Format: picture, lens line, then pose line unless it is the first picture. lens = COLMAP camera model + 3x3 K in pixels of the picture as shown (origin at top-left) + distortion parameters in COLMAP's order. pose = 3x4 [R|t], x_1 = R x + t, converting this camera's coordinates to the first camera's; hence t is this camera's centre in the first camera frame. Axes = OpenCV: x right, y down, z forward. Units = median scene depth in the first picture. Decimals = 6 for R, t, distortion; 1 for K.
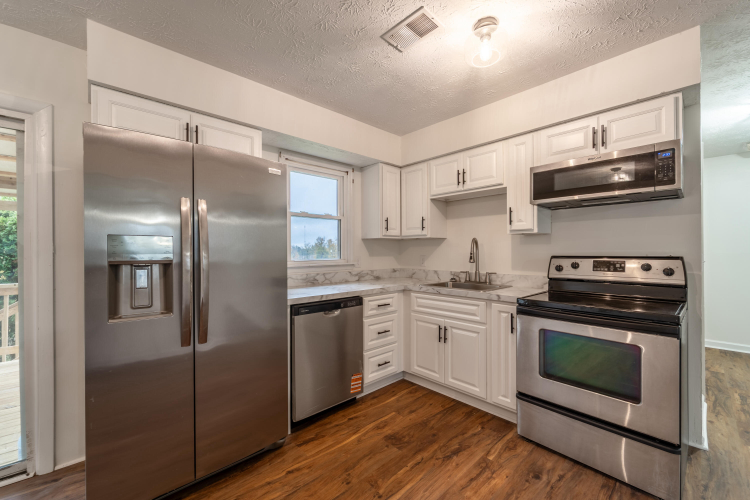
lens RADIAL K [[303.4, 0, 375.0], [0, 303.4, 250.9], [0, 0, 1]] dist [0.001421, -0.001428]
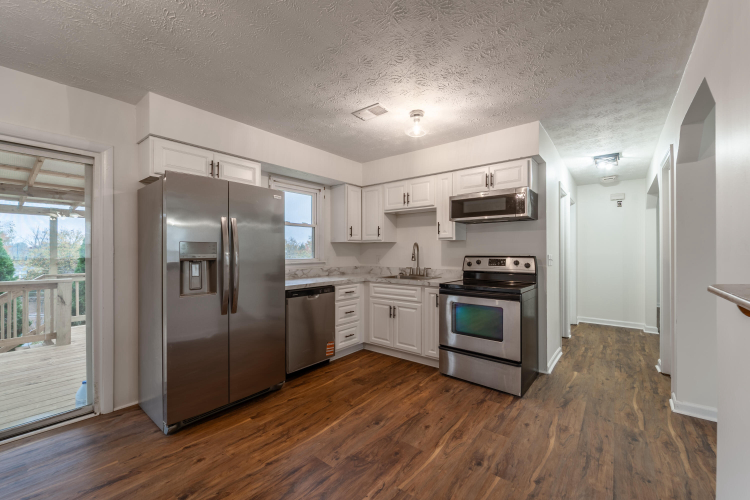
lens RADIAL K [[303.4, 0, 375.8], [0, 303.4, 251.3], [0, 0, 1]] dist [0.001421, -0.001428]
pose [[0.989303, 0.002444, 0.145855, -0.065065], [-0.002408, 0.999997, -0.000423, -0.003569], [-0.145856, 0.000067, 0.989306, -0.426530]]
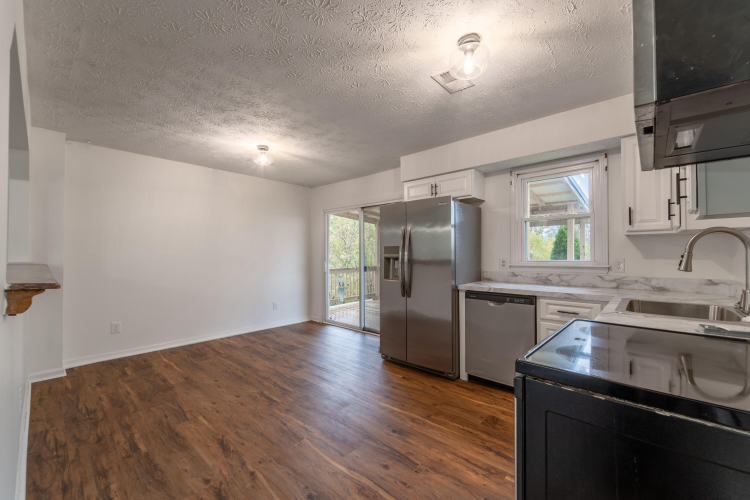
lens RADIAL K [[303.4, 0, 377.9], [0, 303.4, 250.8], [0, 0, 1]] dist [0.001421, -0.001428]
pose [[0.083522, -0.005759, -0.996489, 1.056152], [0.006047, 0.999968, -0.005272, -0.002328], [0.996488, -0.005586, 0.083554, 0.445645]]
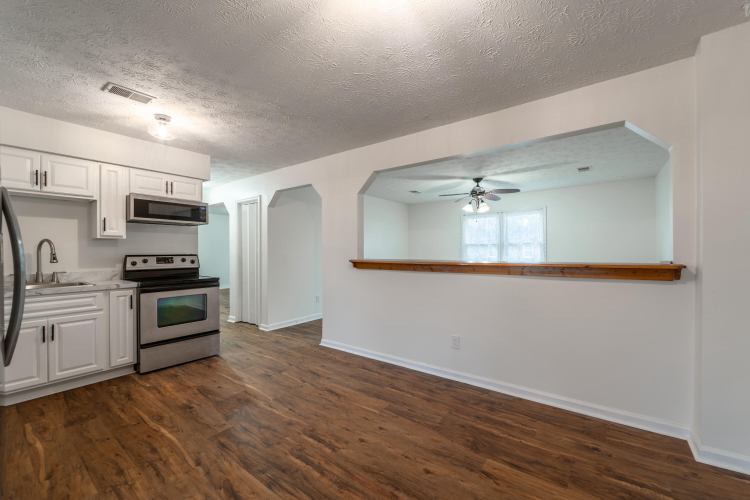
lens RADIAL K [[303.4, 0, 377.2], [0, 303.4, 250.3], [0, 0, 1]] dist [0.001421, -0.001428]
pose [[-0.170739, 0.002319, 0.985314, -1.123307], [0.001844, 0.999996, -0.002035, -0.001396], [-0.985315, 0.001469, -0.170743, 0.094475]]
